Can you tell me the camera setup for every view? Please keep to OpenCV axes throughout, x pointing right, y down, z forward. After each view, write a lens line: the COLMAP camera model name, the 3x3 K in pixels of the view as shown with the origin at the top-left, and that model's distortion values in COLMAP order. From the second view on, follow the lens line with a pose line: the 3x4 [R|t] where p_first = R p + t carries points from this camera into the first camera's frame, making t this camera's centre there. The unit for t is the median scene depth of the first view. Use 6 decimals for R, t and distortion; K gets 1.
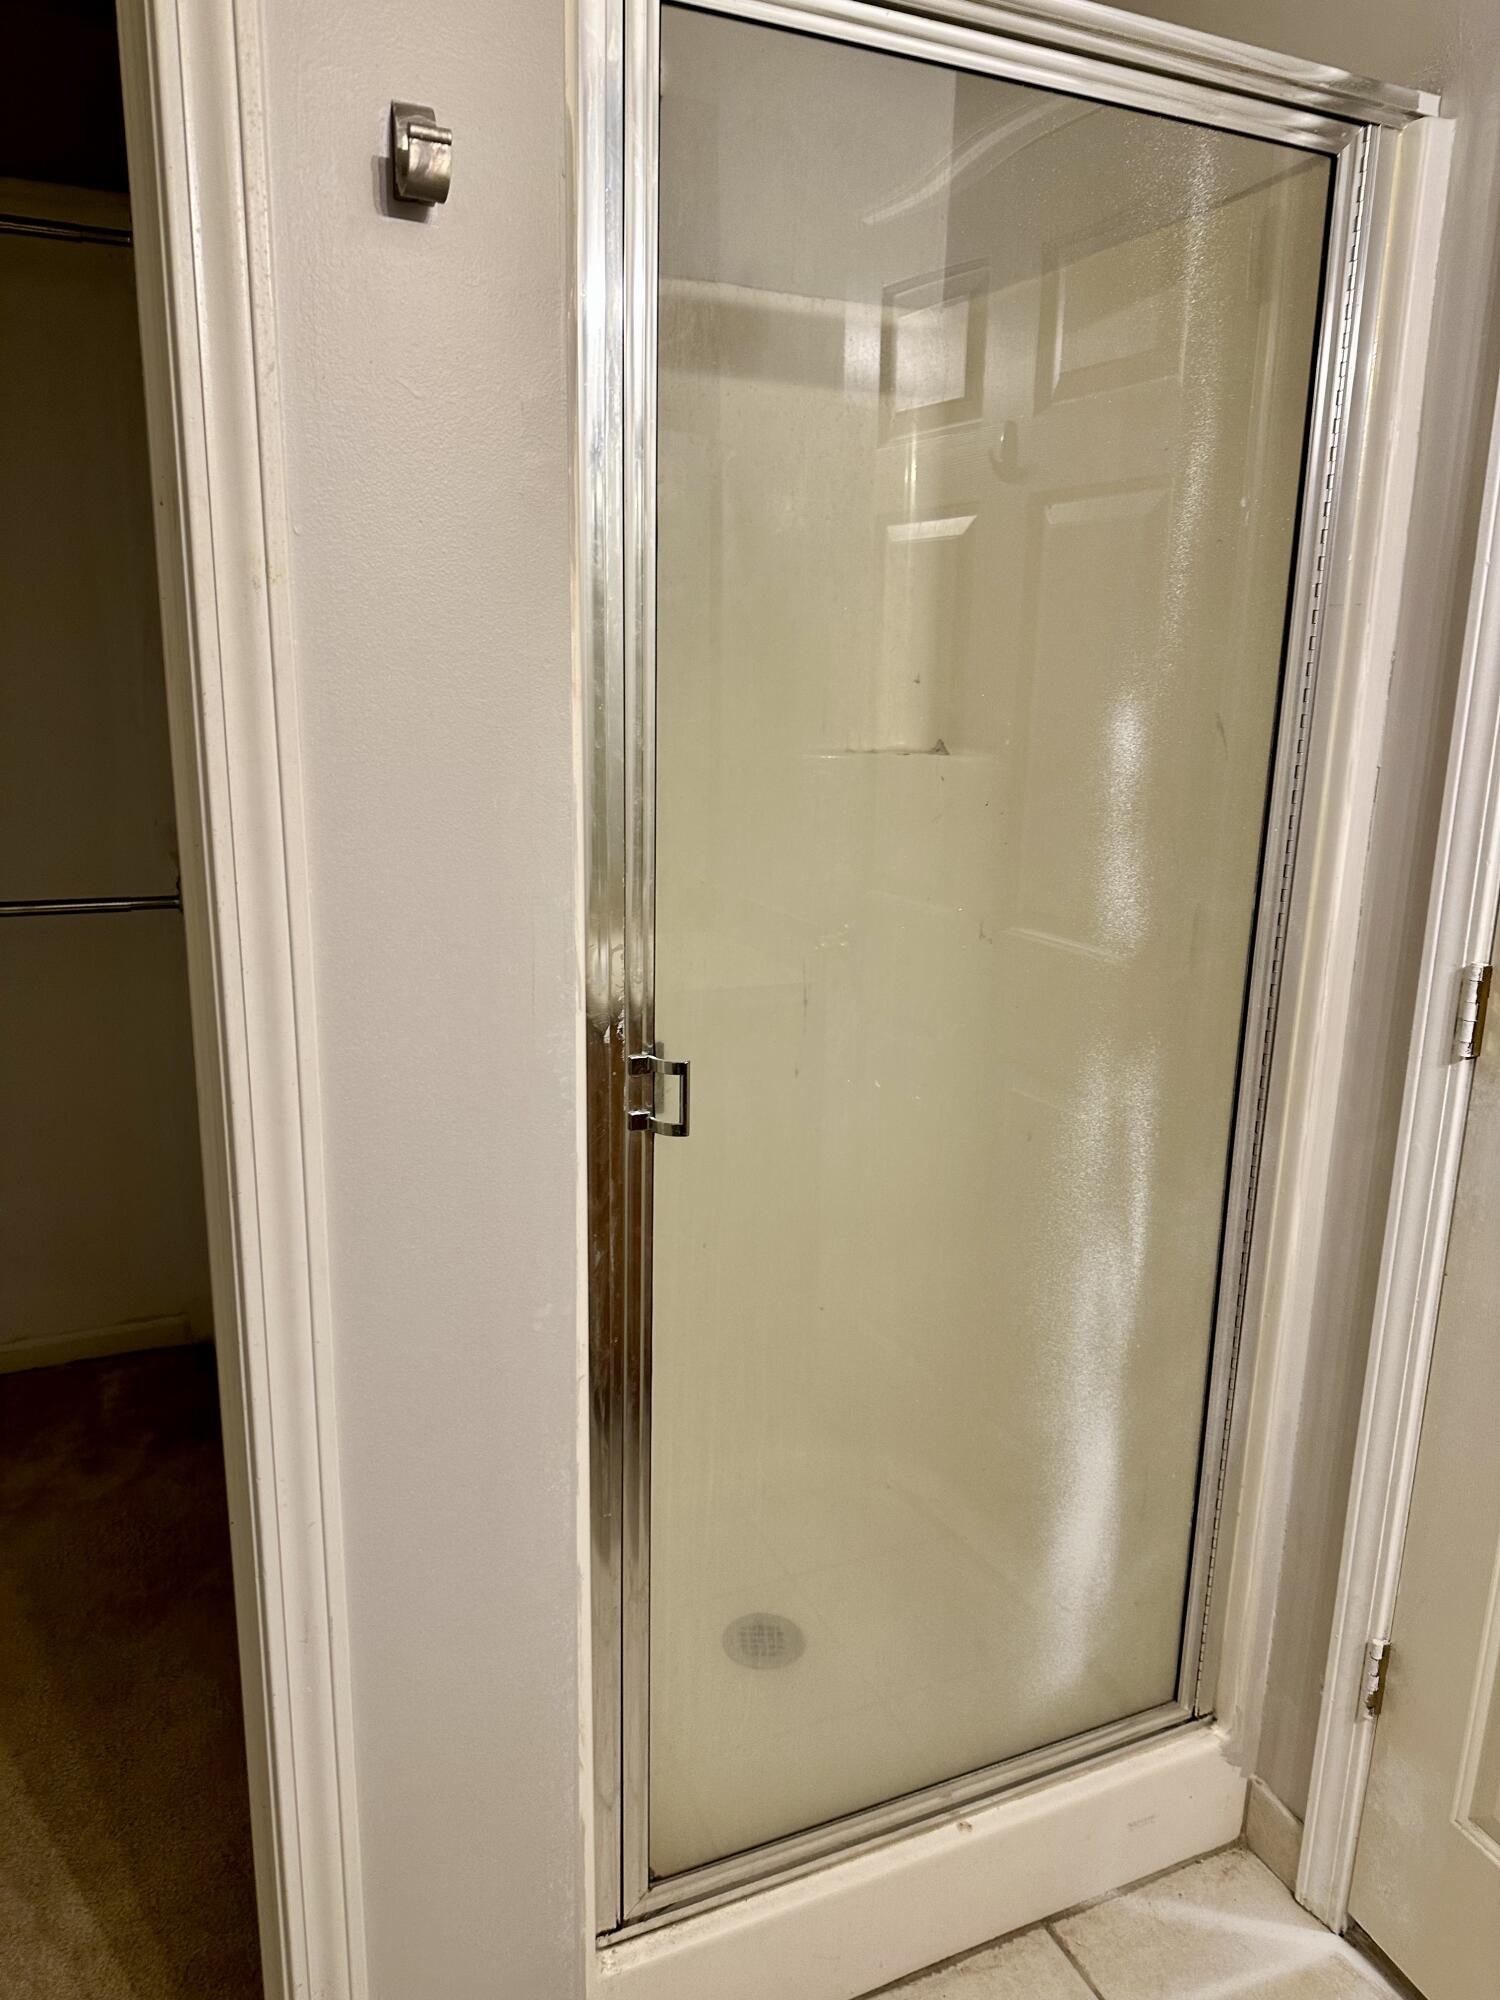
lens RADIAL K [[1399.5, 0, 740.6], [0, 1399.5, 999.7], [0, 0, 1]] dist [-0.003940, 0.000536]
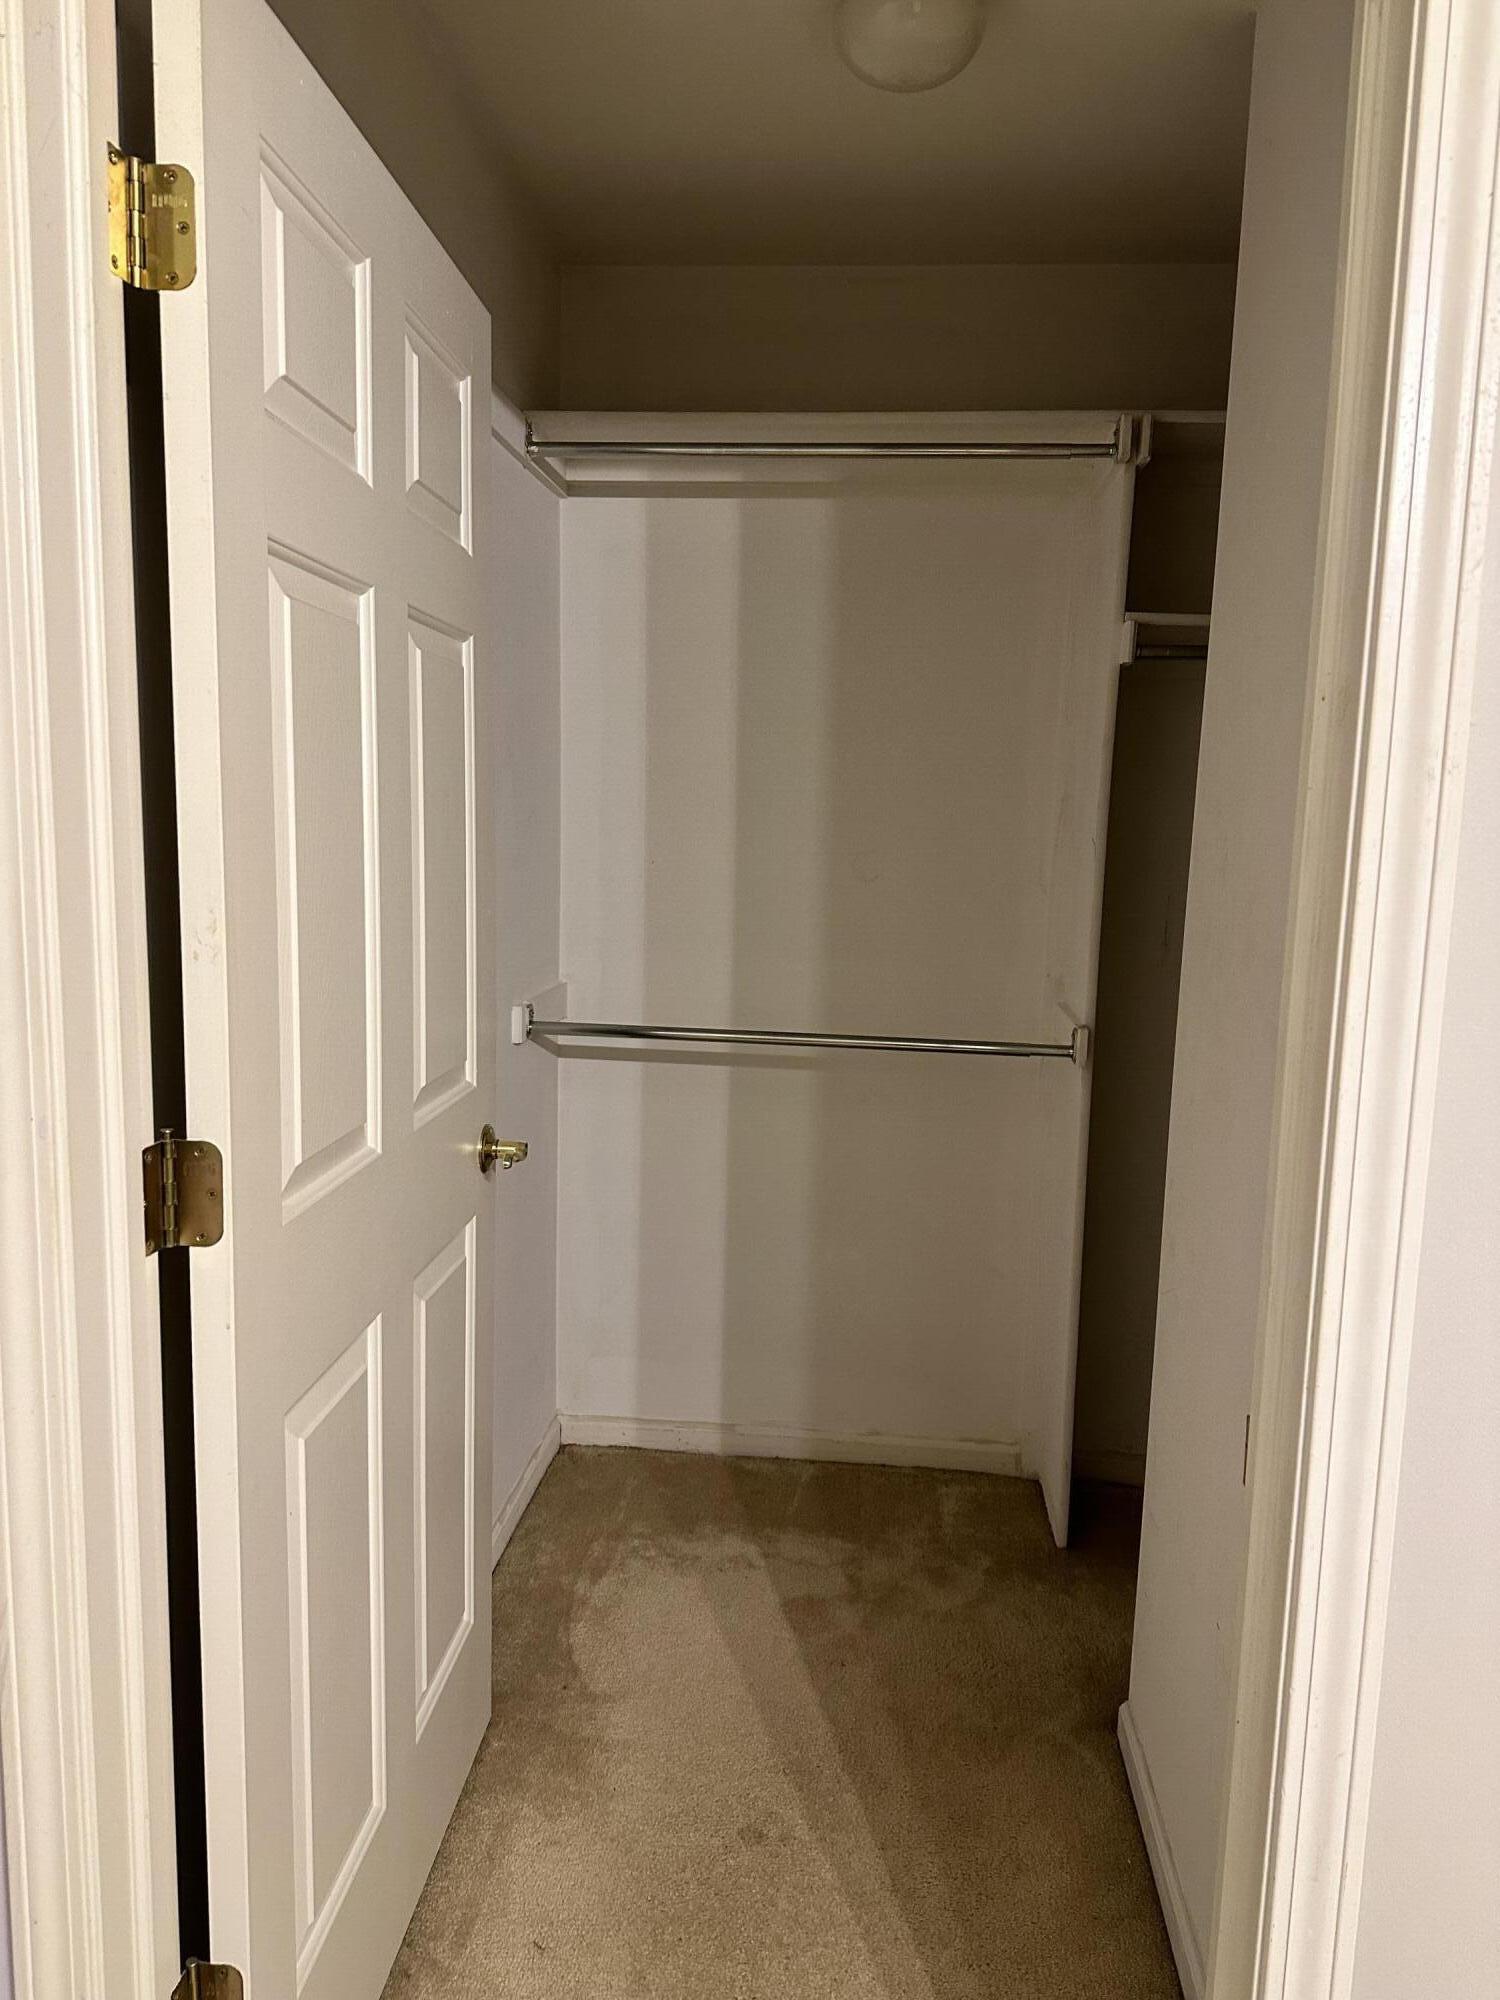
lens RADIAL K [[1399.5, 0, 743.5], [0, 1399.5, 997.6], [0, 0, 1]] dist [-0.003940, 0.000536]
pose [[0.872388, 0.086470, -0.481106, -0.130666], [-0.134865, 0.988605, -0.066867, -0.004419], [0.469842, 0.123218, 0.874109, -0.034803]]
